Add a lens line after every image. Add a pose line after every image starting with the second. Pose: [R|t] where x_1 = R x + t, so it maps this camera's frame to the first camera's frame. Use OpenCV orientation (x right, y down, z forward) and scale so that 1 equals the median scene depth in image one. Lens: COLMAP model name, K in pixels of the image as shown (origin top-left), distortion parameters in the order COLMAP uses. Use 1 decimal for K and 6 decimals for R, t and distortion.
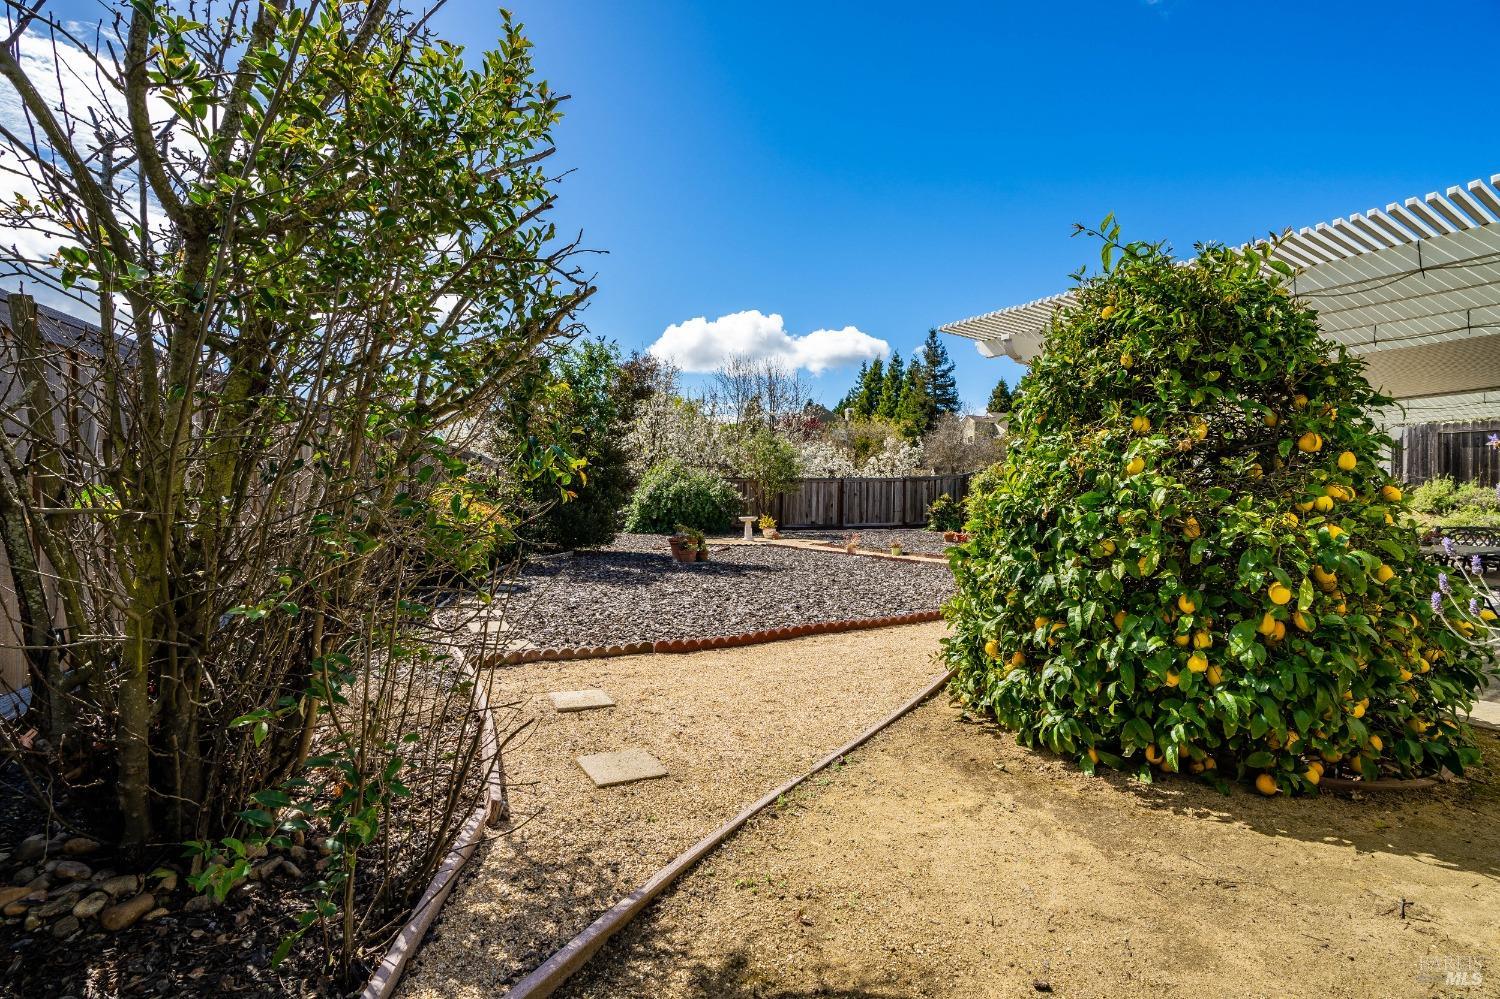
lens RADIAL K [[718.5, 0, 753.9], [0, 718.5, 499.2], [0, 0, 1]] dist [-0.038647, 0.025612]
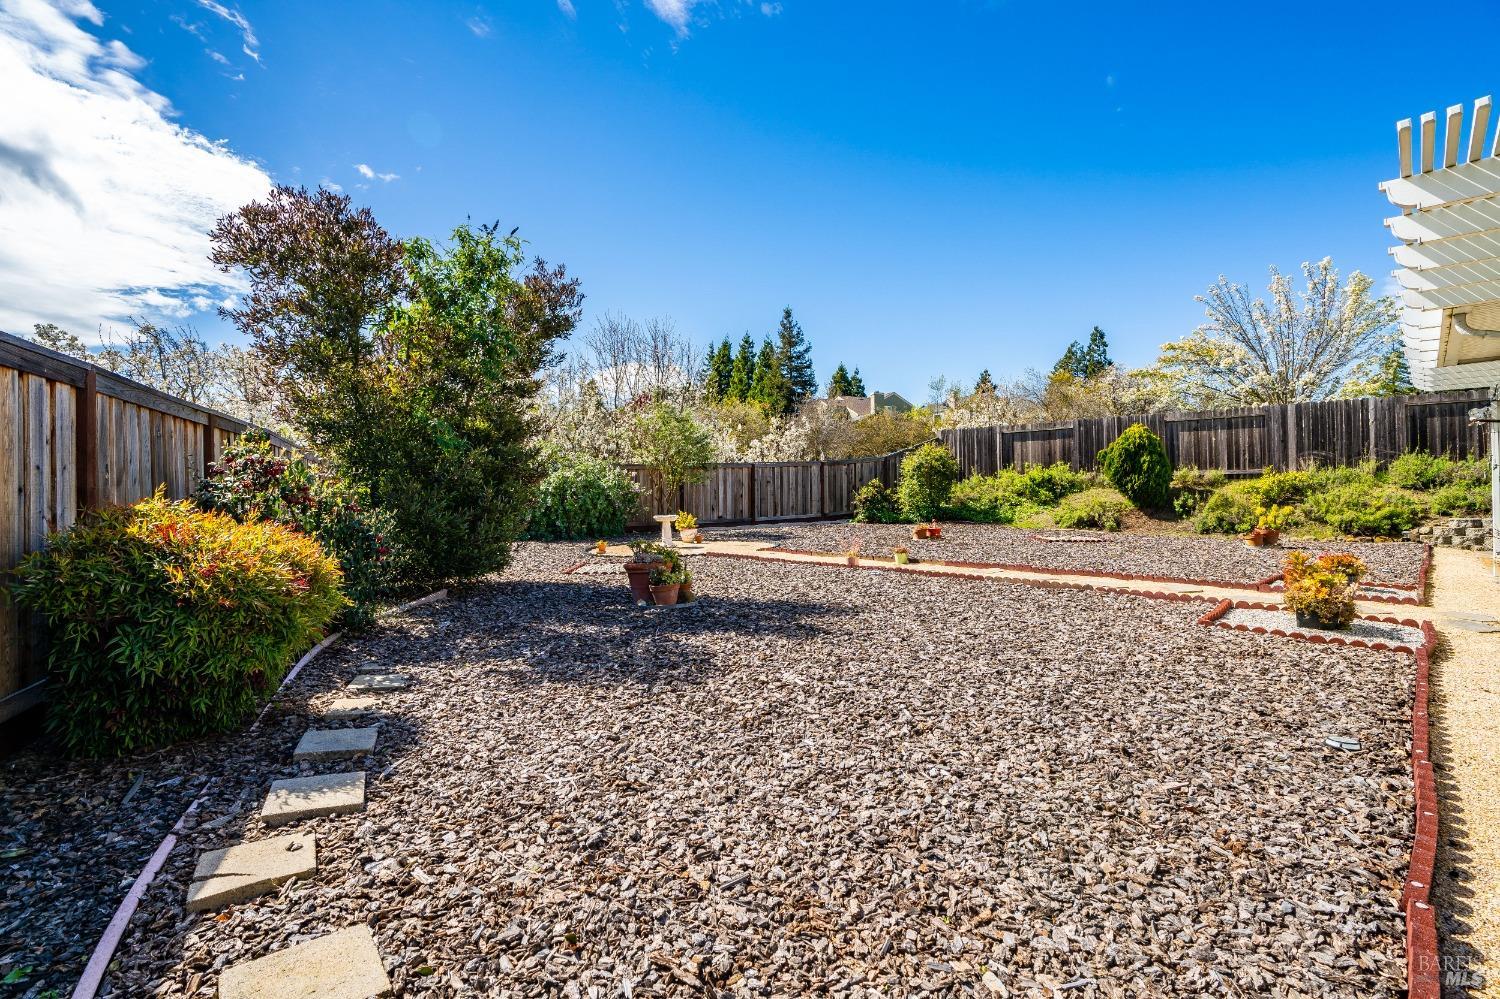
lens RADIAL K [[718.5, 0, 753.9], [0, 718.5, 499.2], [0, 0, 1]] dist [-0.038647, 0.025612]
pose [[0.972375, -0.027701, 0.231775, -0.070814], [0.023636, 0.999515, 0.020299, -0.004036], [-0.232224, -0.014260, 0.972558, 0.186045]]
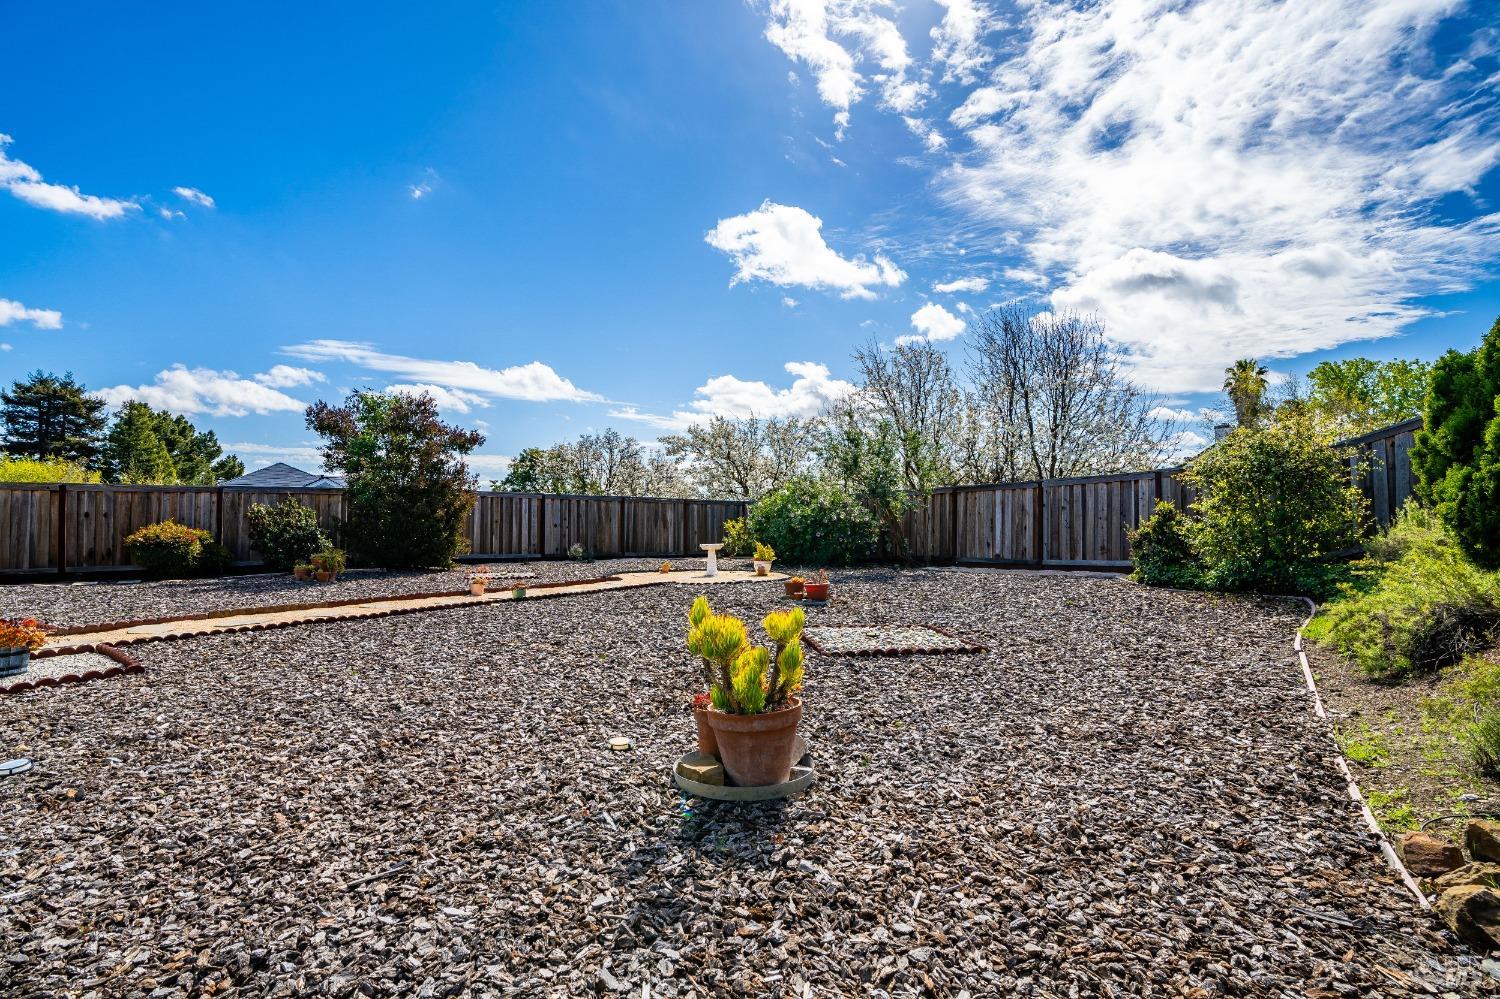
lens RADIAL K [[718.5, 0, 753.9], [0, 718.5, 499.2], [0, 0, 1]] dist [-0.038647, 0.025612]
pose [[0.422126, -0.042024, -0.905563, 0.546381], [0.008105, 0.999060, -0.042585, 0.008336], [0.906501, 0.010637, 0.422069, 0.552102]]
